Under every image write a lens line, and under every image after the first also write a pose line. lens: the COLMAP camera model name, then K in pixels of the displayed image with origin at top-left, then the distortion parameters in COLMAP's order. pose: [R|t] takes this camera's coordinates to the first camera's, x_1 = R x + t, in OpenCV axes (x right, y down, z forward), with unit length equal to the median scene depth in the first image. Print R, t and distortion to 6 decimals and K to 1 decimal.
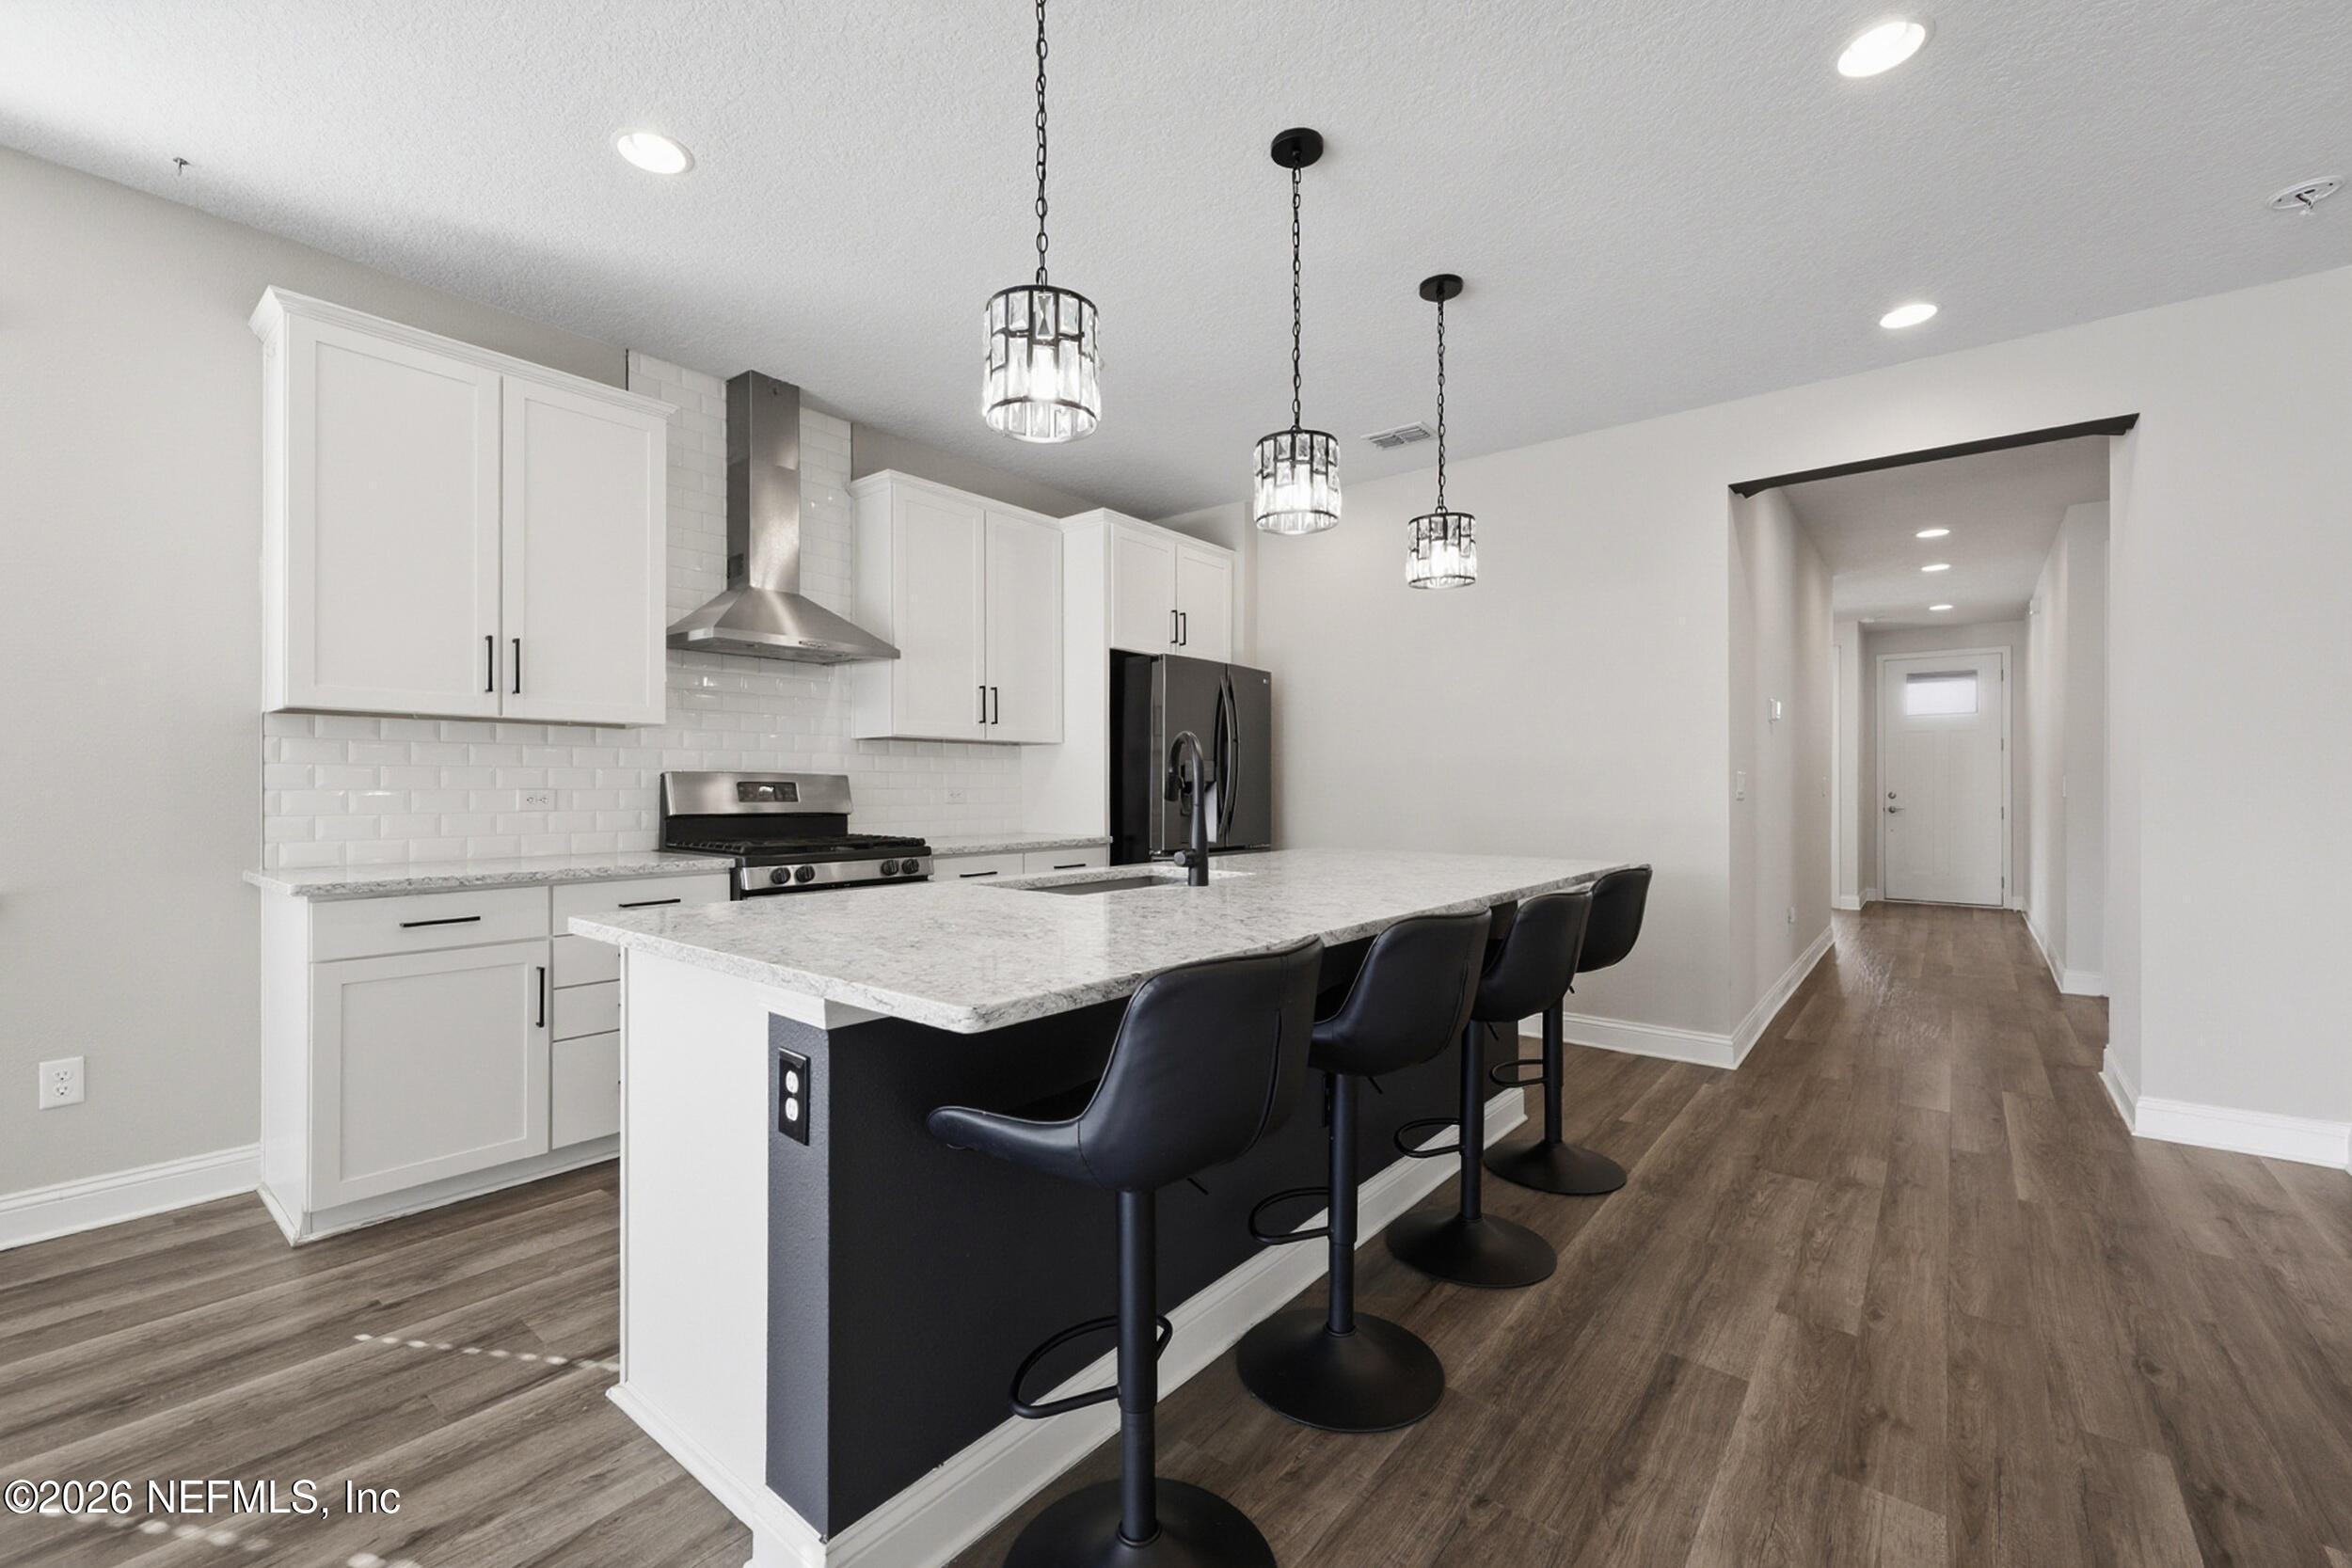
lens RADIAL K [[962.6, 0, 1176.0], [0, 962.6, 784.0], [0, 0, 1]] dist [0.000821, 0.000083]
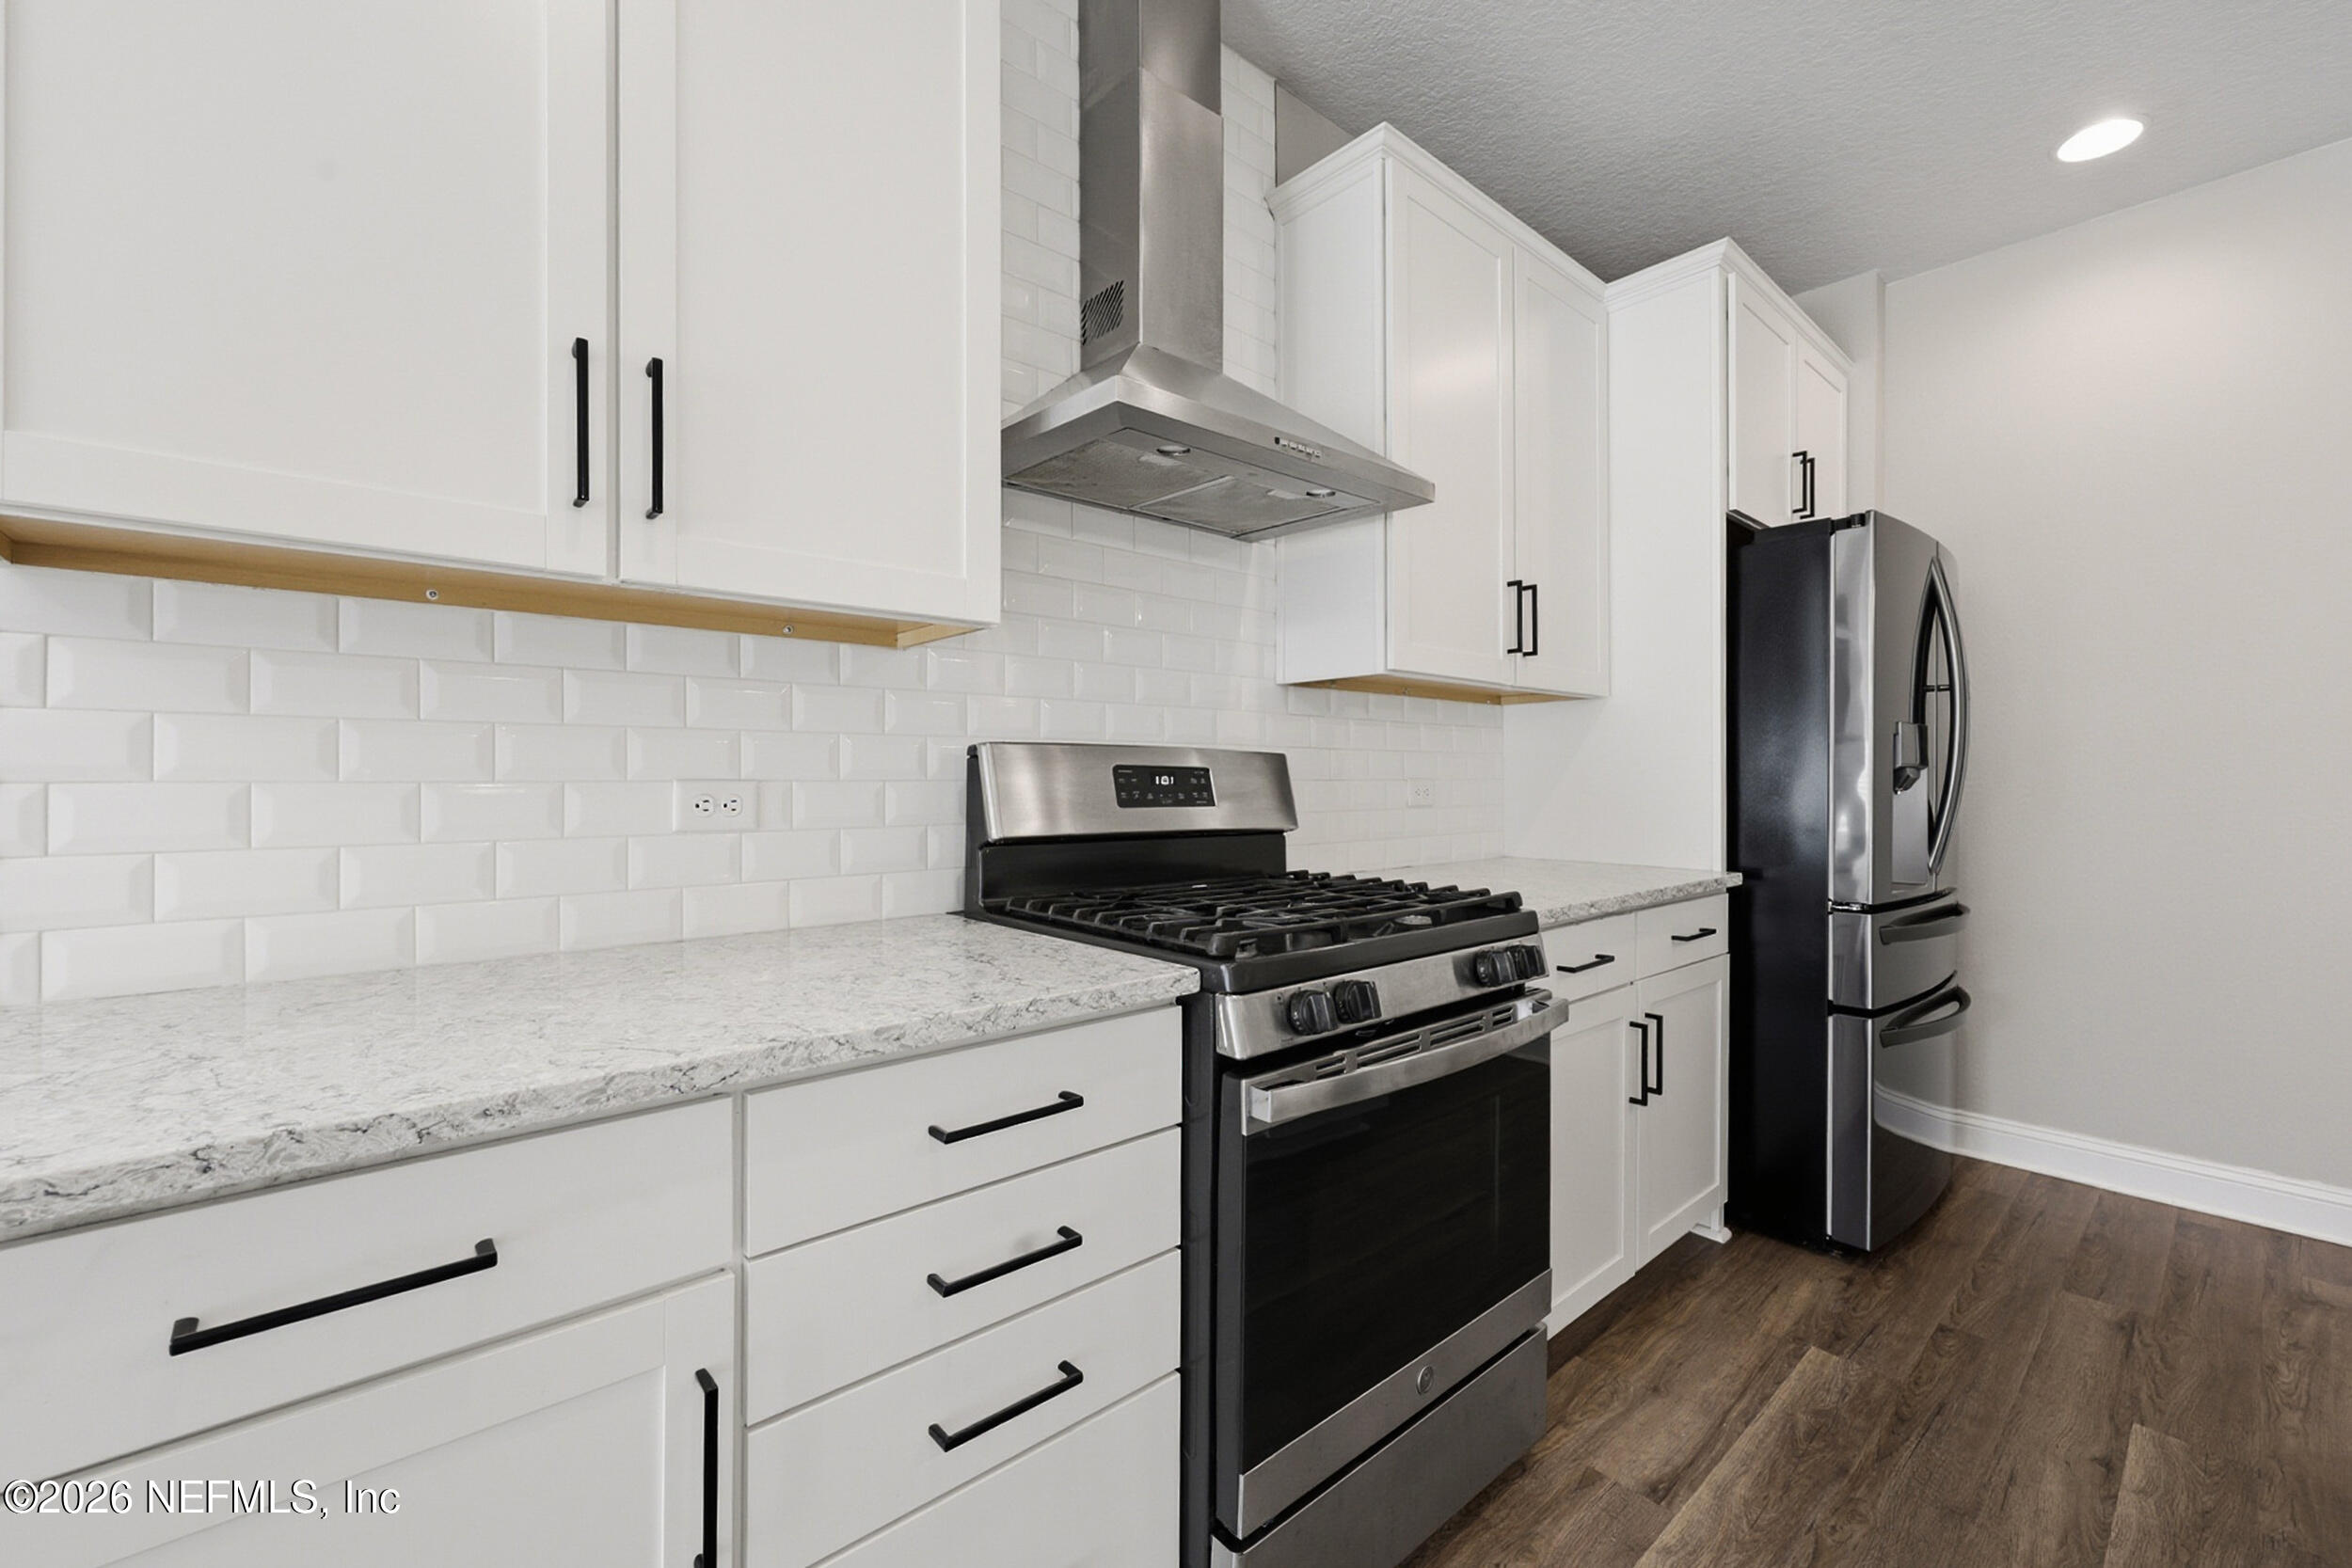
lens RADIAL K [[970.9, 0, 1176.0], [0, 970.9, 784.0], [0, 0, 1]] dist [0.001598, 0.000179]
pose [[0.985437, 0.002286, -0.170024, -0.352344], [-0.000966, 0.999969, 0.007849, 0.003059], [0.170036, -0.007570, 0.985409, 0.551521]]
